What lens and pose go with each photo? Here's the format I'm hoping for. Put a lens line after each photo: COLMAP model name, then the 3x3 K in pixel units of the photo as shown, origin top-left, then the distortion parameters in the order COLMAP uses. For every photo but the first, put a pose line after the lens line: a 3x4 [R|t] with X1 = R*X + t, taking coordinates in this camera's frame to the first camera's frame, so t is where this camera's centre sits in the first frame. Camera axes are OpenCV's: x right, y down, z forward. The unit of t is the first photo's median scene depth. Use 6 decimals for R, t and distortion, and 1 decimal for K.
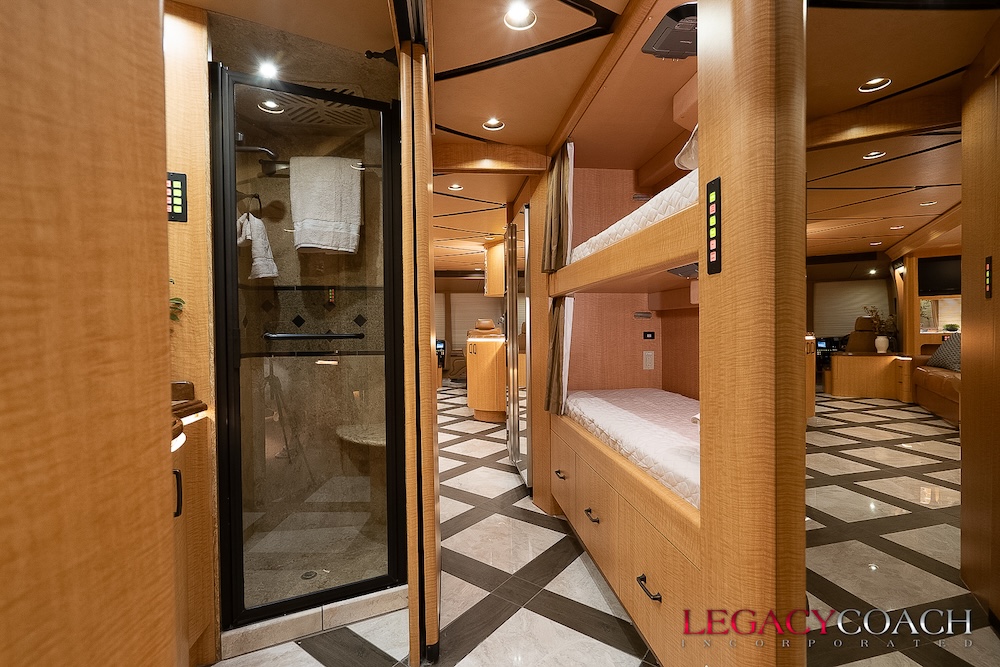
lens RADIAL K [[463.2, 0, 498.5], [0, 463.2, 334.3], [0, 0, 1]] dist [0.002128, 0.000389]
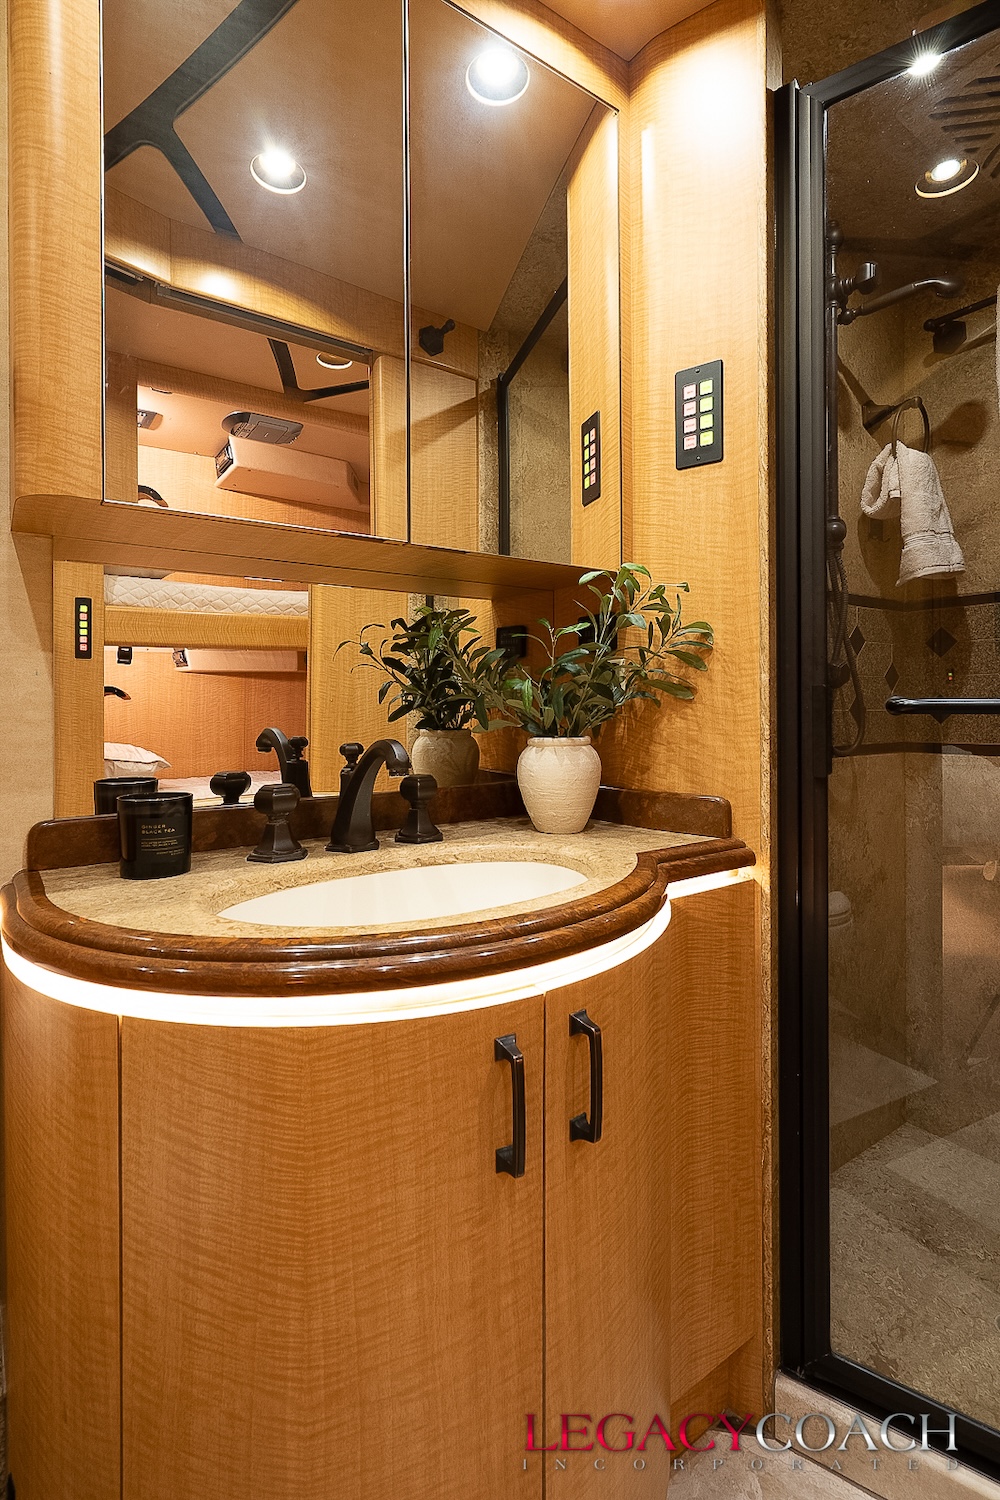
lens RADIAL K [[703.5, 0, 505.0], [0, 703.5, 708.4], [0, 0, 1]] dist [-0.000779, 0.000844]
pose [[0.469527, 0.011890, -0.882838, -0.135743], [-0.013444, 0.999890, 0.006316, 0.008954], [0.882816, 0.008903, 0.469635, 0.455796]]
